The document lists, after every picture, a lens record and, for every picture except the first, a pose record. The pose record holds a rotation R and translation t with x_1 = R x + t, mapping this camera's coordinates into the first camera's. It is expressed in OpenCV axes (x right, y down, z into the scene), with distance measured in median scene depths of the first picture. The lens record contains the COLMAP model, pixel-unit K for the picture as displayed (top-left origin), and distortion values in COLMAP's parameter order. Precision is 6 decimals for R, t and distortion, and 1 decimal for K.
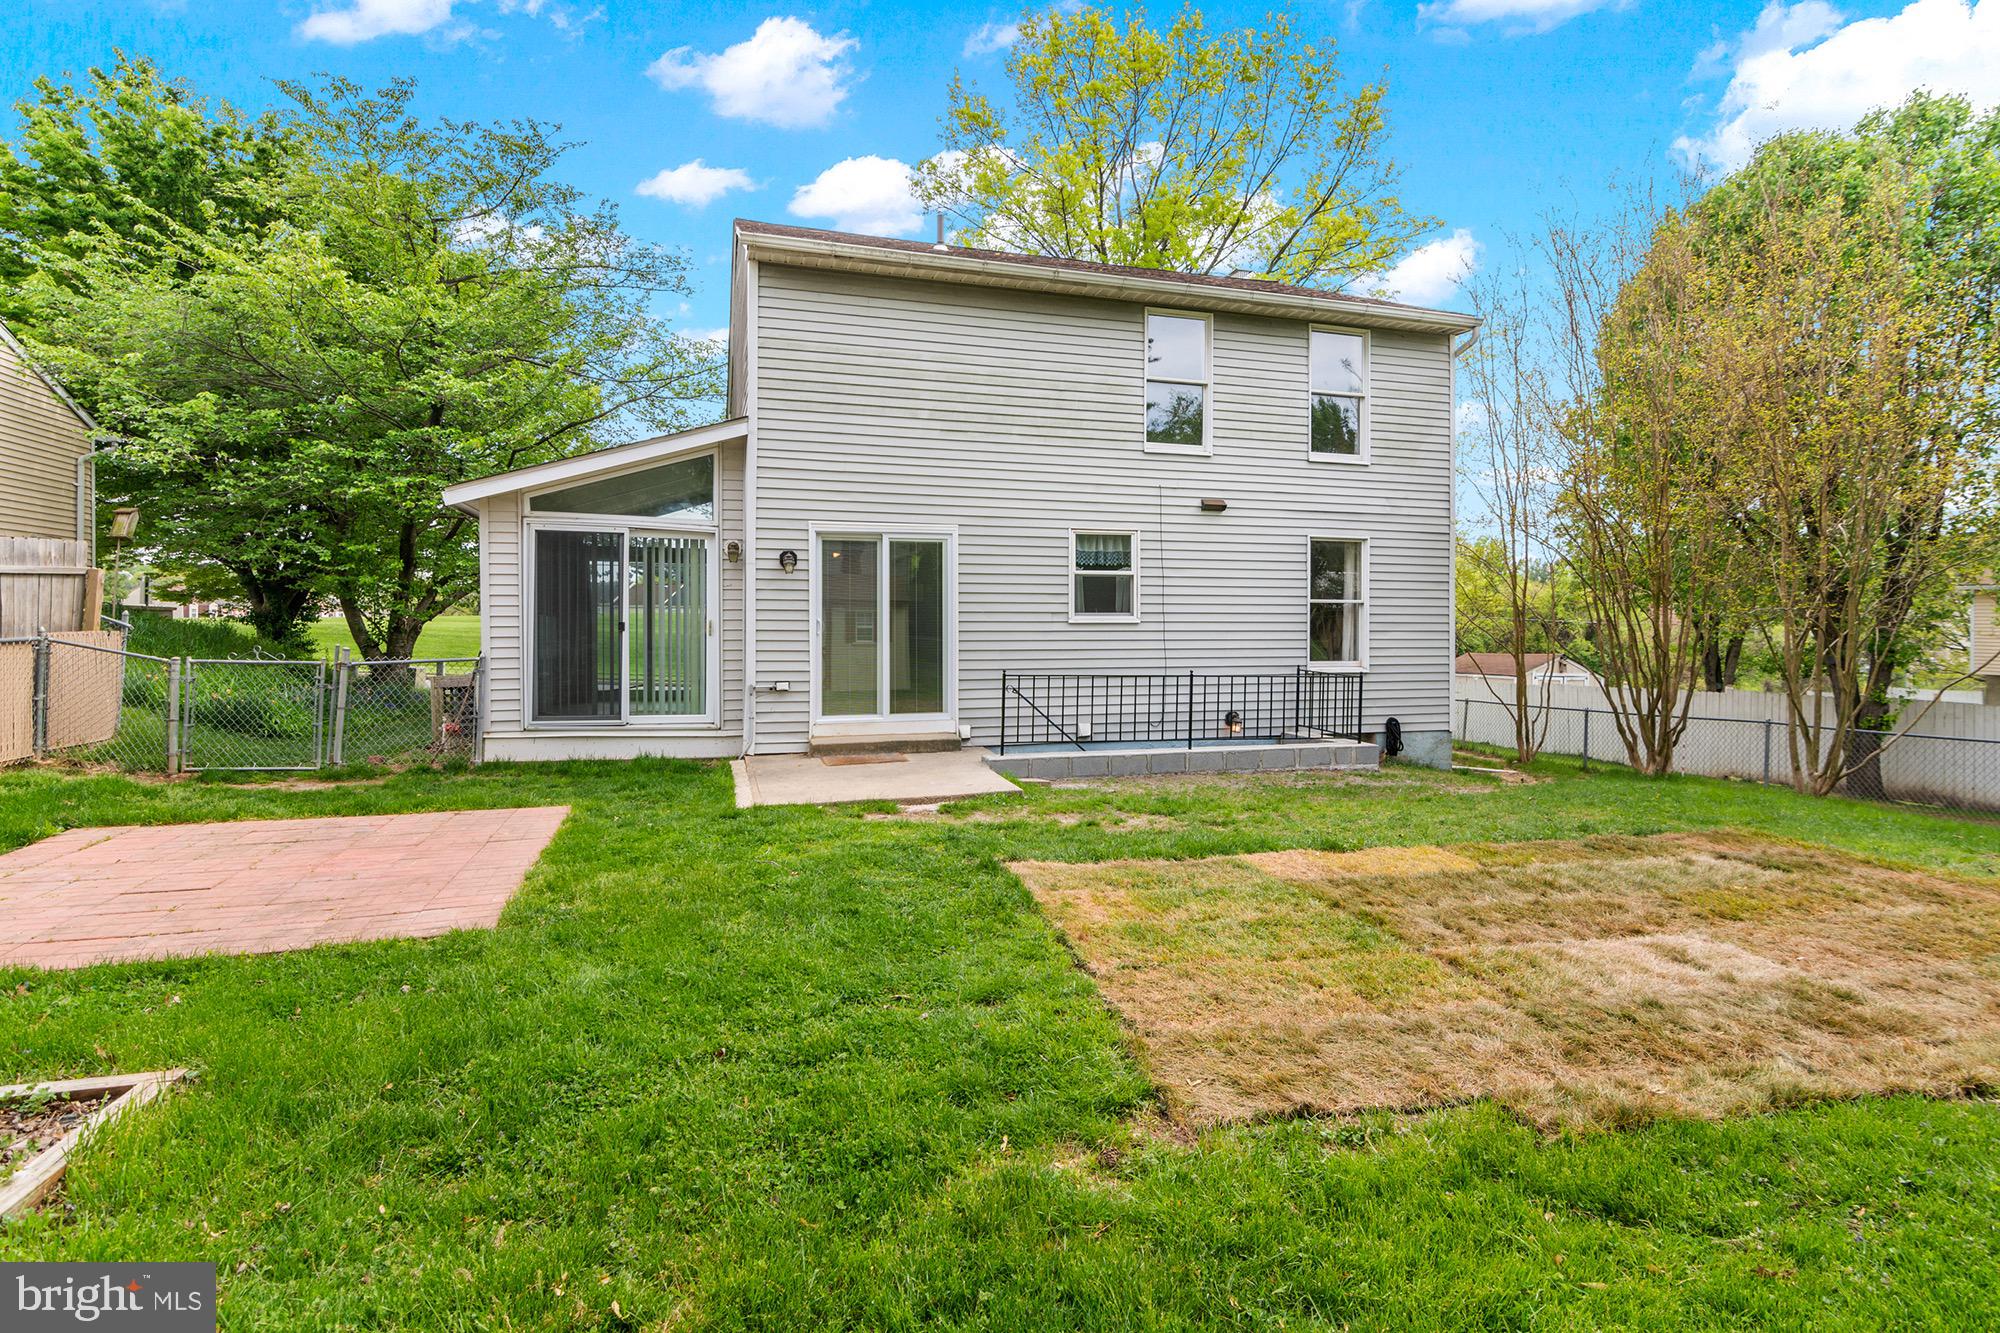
lens RADIAL K [[967.6, 0, 1001.6], [0, 967.6, 617.7], [0, 0, 1]] dist [-0.006467, -0.001425]
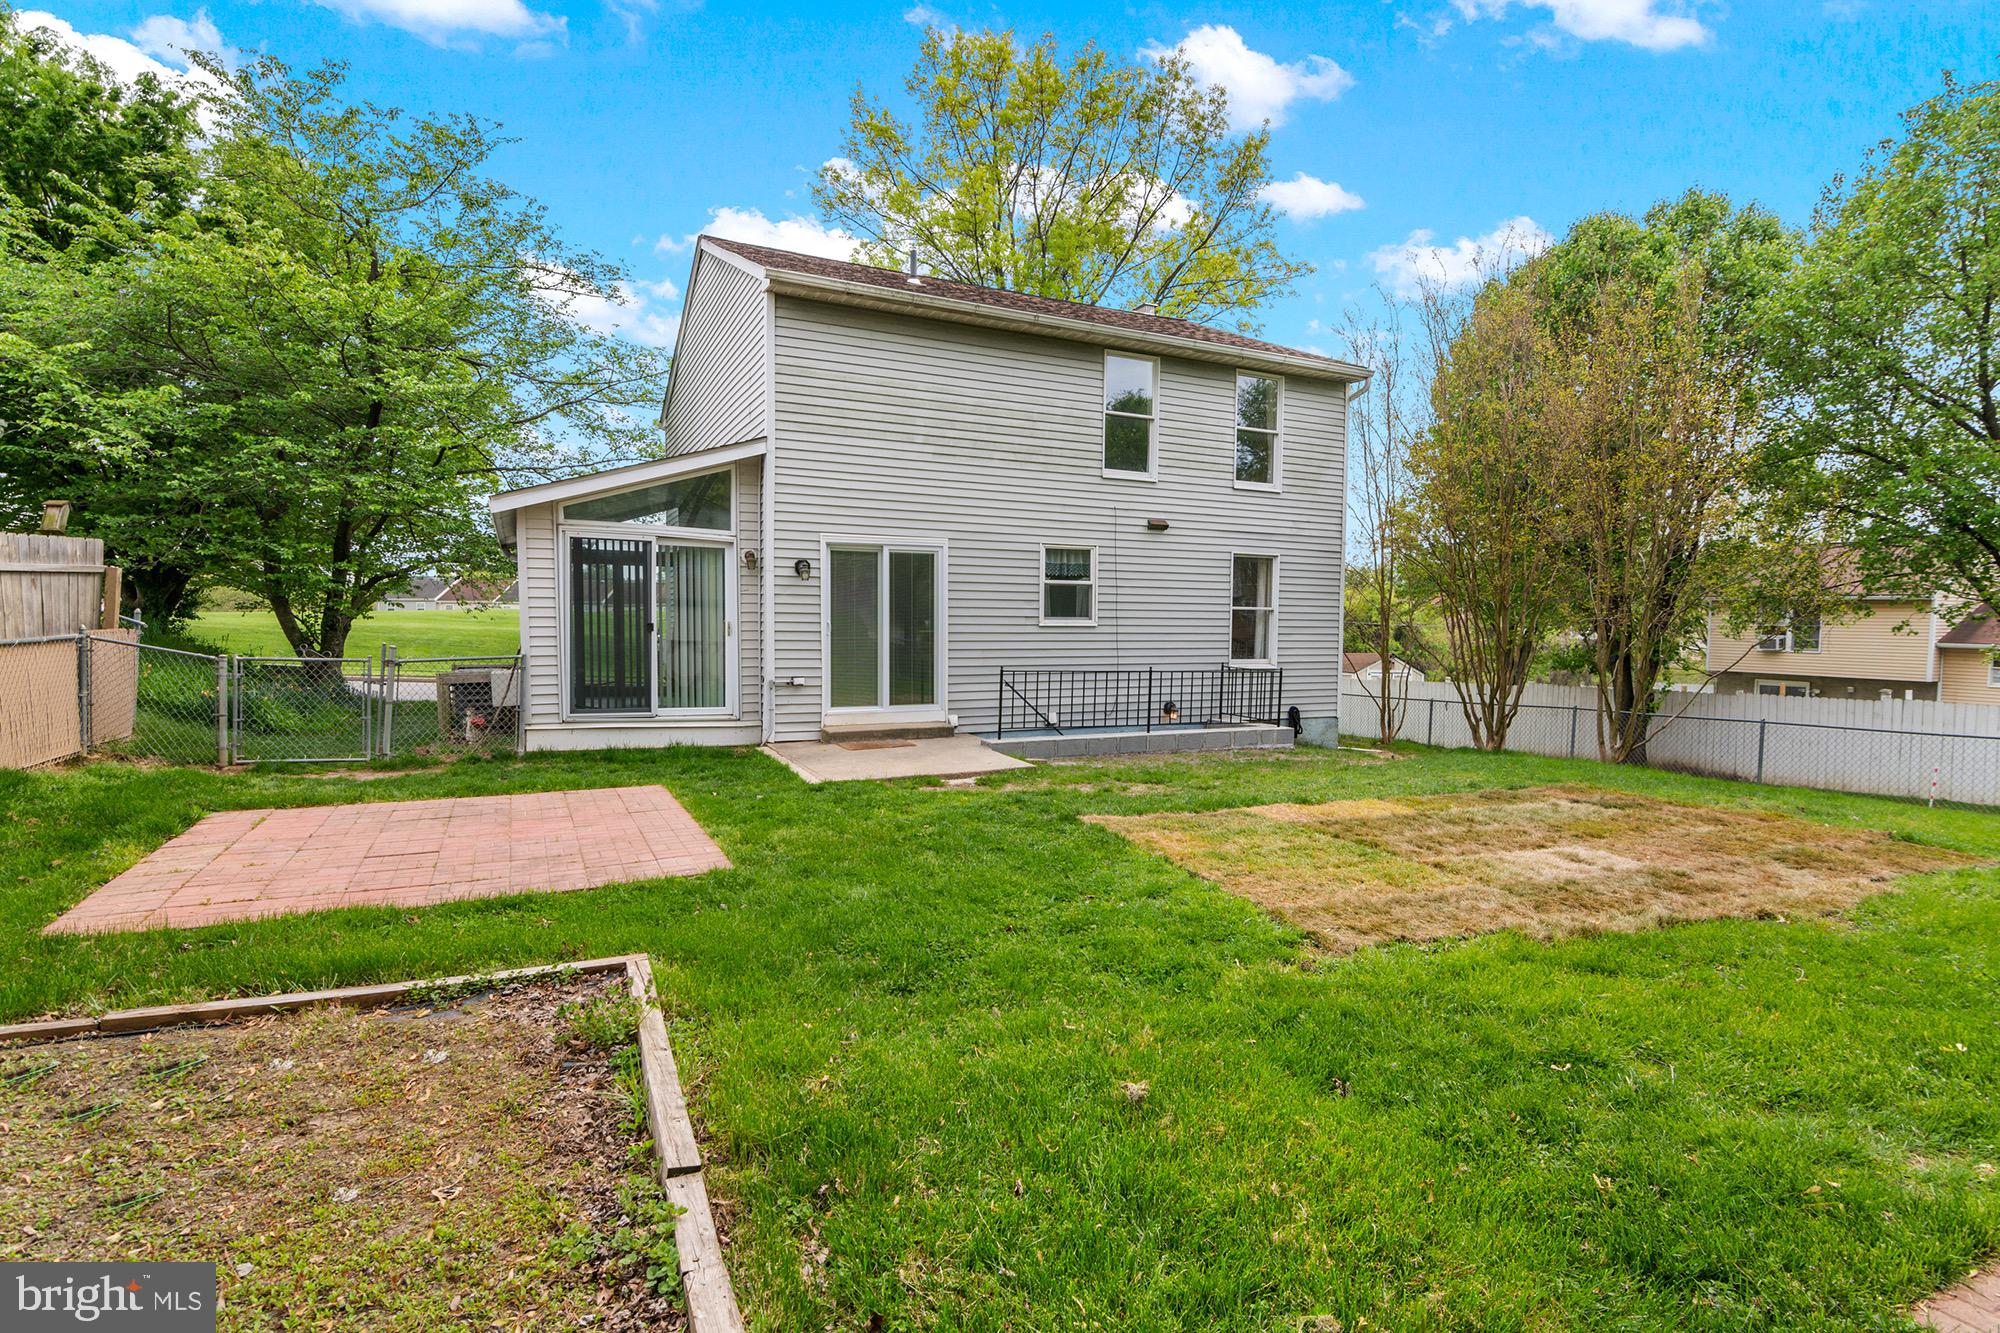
lens RADIAL K [[947.7, 0, 1000.0], [0, 947.7, 666.5], [0, 0, 1]] dist [-0.005033, -0.001010]
pose [[0.988007, -0.000970, 0.154404, -0.163339], [-0.007018, 0.998665, 0.051177, -0.003846], [-0.154248, -0.051646, 0.986681, -0.116185]]
